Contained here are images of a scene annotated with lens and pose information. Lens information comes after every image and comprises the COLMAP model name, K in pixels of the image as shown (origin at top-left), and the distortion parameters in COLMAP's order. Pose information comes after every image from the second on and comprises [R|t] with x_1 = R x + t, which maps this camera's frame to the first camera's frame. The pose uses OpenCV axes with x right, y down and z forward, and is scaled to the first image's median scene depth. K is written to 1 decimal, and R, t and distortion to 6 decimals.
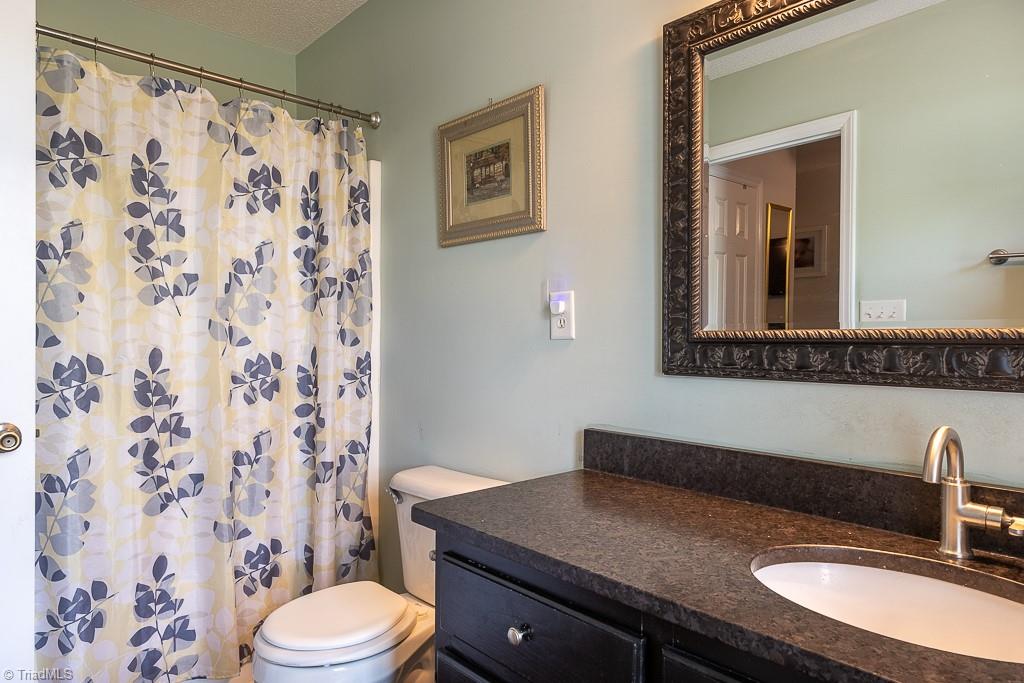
lens RADIAL K [[626.1, 0, 516.5], [0, 626.1, 345.6], [0, 0, 1]] dist [0.022160, -0.009371]
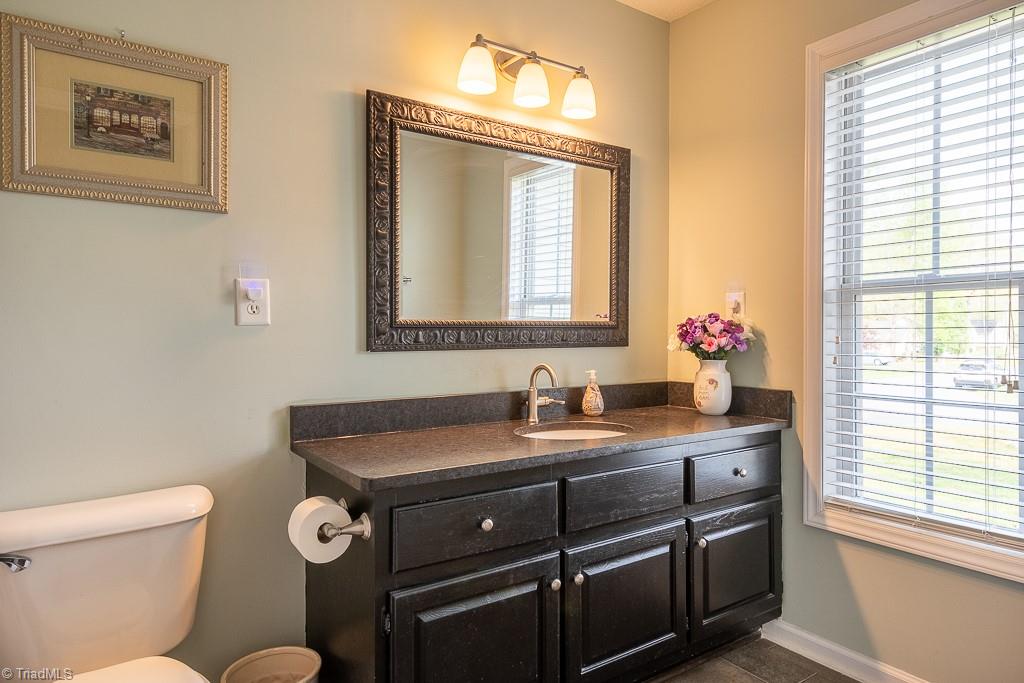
lens RADIAL K [[626.1, 0, 517.0], [0, 626.1, 335.5], [0, 0, 1]] dist [0.022160, -0.009371]
pose [[0.151247, -0.017302, 0.988345, -0.898584], [0.004076, 0.999849, 0.016879, -0.008666], [-0.988488, 0.001475, 0.151294, 0.423433]]
